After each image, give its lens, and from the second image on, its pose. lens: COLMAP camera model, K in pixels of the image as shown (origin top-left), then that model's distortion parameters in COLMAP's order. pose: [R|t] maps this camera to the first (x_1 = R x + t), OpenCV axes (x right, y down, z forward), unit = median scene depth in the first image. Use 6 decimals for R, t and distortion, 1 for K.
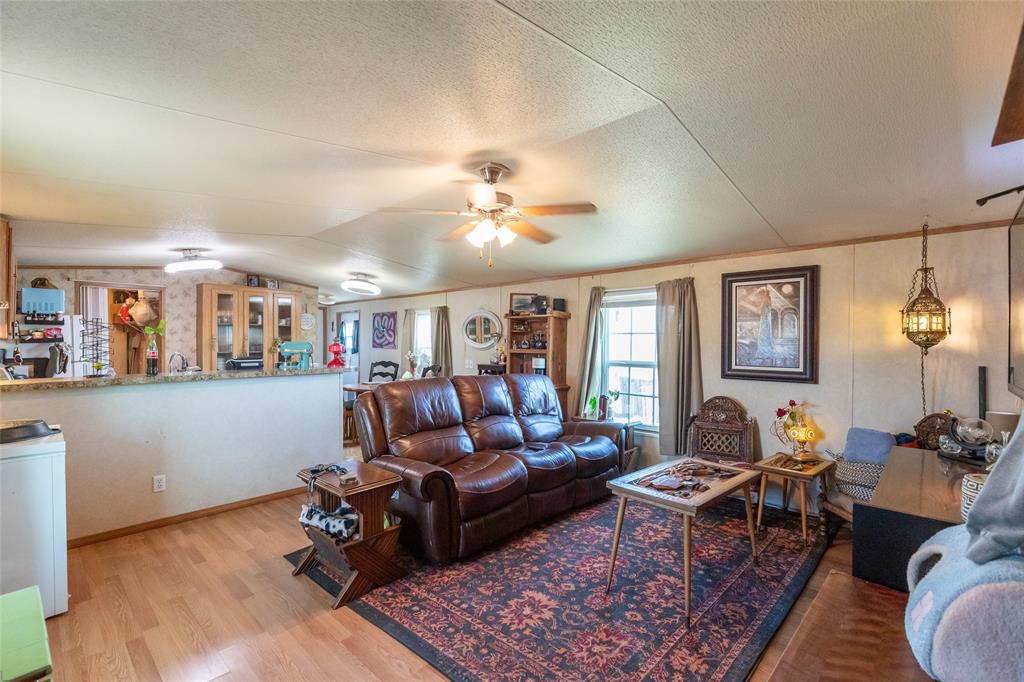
lens RADIAL K [[455.8, 0, 512.5], [0, 455.8, 343.5], [0, 0, 1]] dist [0.021503, -0.001605]
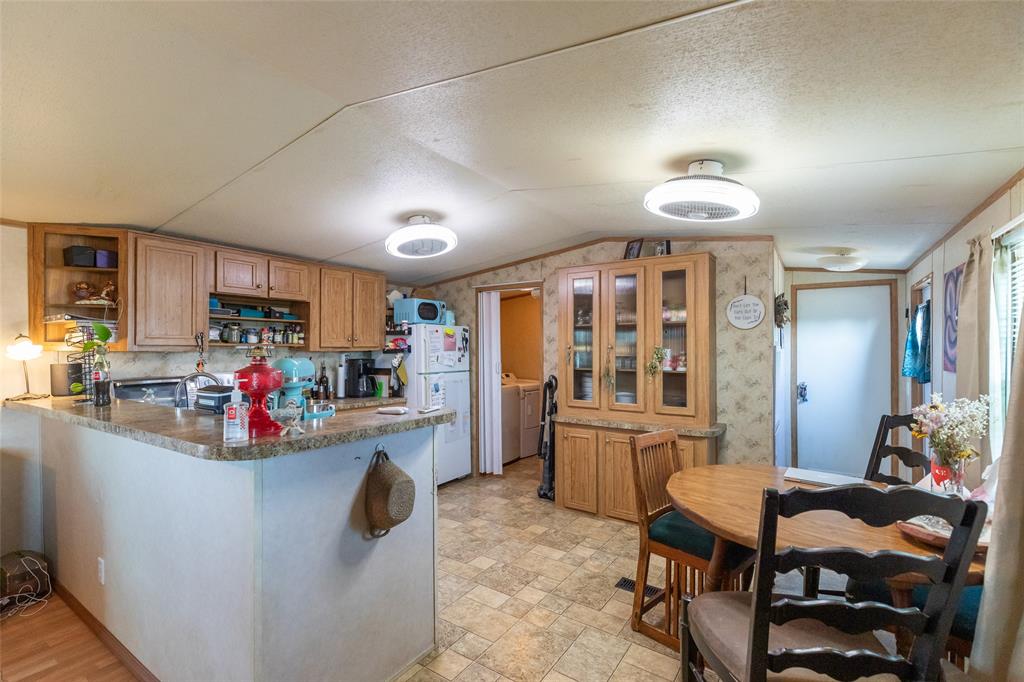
lens RADIAL K [[455.8, 0, 512.4], [0, 455.8, 346.7], [0, 0, 1]] dist [0.021503, -0.001605]
pose [[0.171667, -0.006265, -0.985135, -0.010649], [-0.003168, 0.999971, -0.006912, -0.007702], [0.985150, 0.004308, 0.171642, 0.843910]]
